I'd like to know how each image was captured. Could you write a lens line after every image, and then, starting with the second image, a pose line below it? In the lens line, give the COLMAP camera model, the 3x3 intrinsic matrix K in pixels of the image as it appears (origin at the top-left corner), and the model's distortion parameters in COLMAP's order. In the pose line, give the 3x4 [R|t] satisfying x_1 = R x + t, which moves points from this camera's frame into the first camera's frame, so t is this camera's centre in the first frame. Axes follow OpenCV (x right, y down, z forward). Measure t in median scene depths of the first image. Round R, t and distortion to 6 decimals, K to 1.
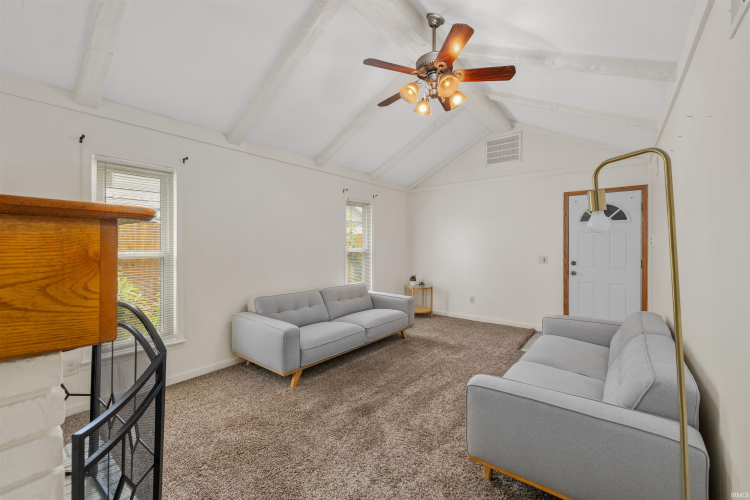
lens RADIAL K [[315.7, 0, 375.5], [0, 315.7, 243.4], [0, 0, 1]] dist [-0.001057, 0.000204]
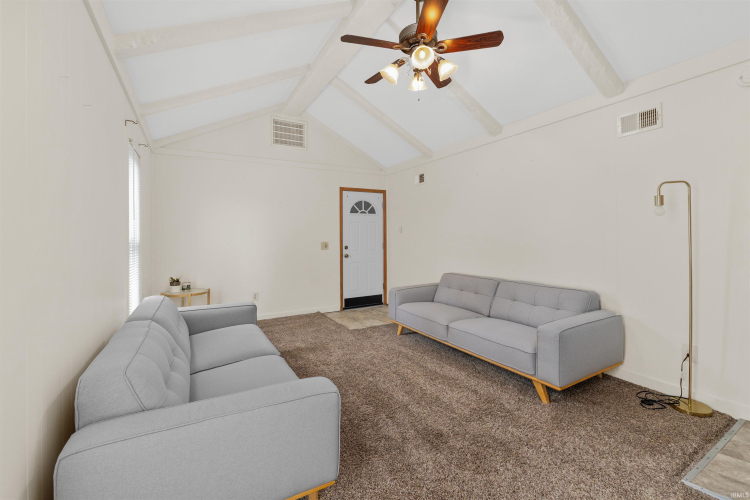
lens RADIAL K [[318.8, 0, 373.1], [0, 318.8, 232.3], [0, 0, 1]] dist [0.000017, 0.000005]
pose [[0.375980, 0.004349, 0.926618, -0.452324], [0.000573, 0.999988, -0.004926, 0.011319], [-0.926628, 0.002383, 0.375973, 0.453742]]
